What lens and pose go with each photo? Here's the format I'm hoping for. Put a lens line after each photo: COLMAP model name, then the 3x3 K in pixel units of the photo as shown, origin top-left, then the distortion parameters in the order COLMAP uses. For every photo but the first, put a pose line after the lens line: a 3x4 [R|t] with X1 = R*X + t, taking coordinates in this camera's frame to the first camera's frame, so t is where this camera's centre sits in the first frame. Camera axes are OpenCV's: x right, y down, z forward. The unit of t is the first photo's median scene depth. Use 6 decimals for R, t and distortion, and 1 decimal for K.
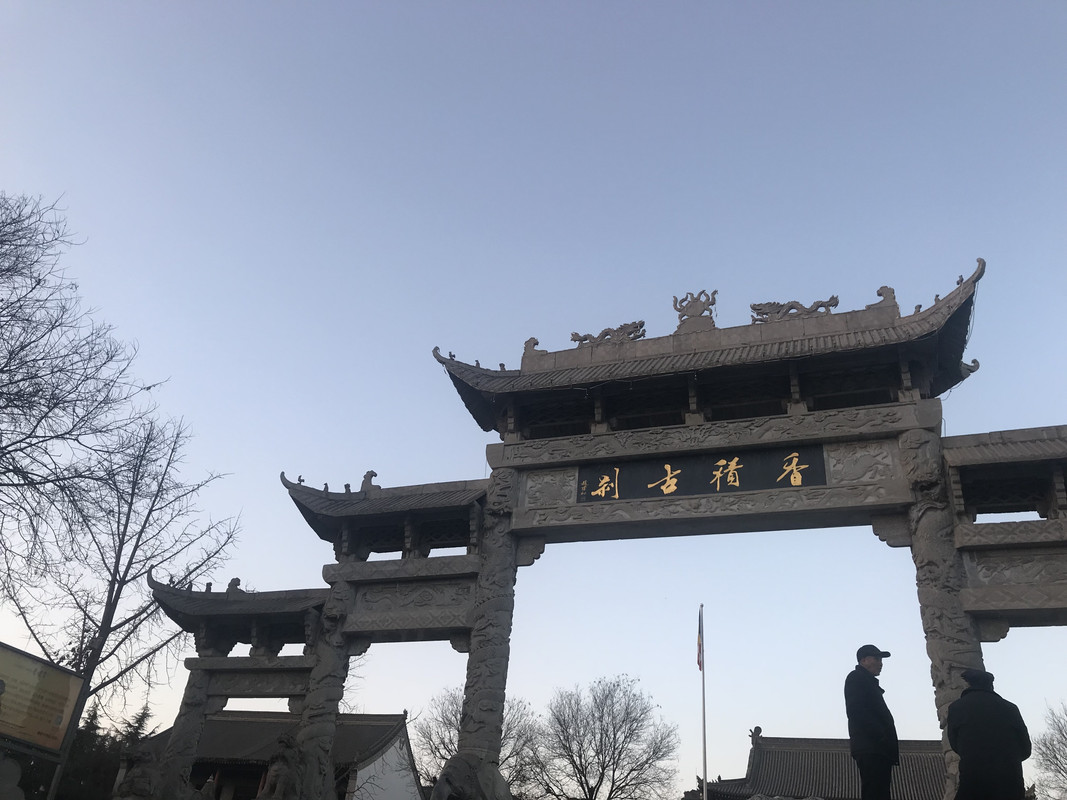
lens RADIAL K [[862.5, 0, 528.2], [0, 862.5, 393.2], [0, 0, 1]] dist [0.029359, -0.026033]
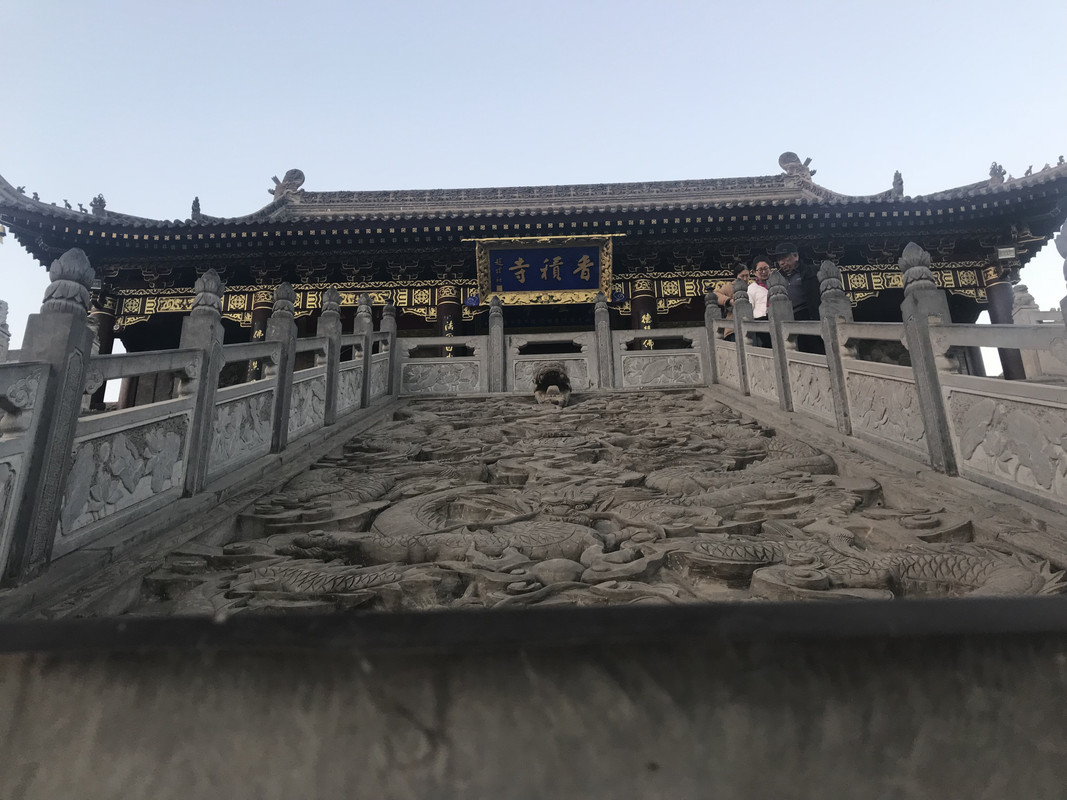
lens RADIAL K [[862.5, 0, 532.2], [0, 862.5, 404.0], [0, 0, 1]] dist [0.029359, -0.026033]
pose [[0.939287, 0.011389, 0.342943, 1.261517], [-0.090168, 0.972516, 0.214667, 2.120225], [-0.331073, -0.232557, 0.914499, 3.274687]]
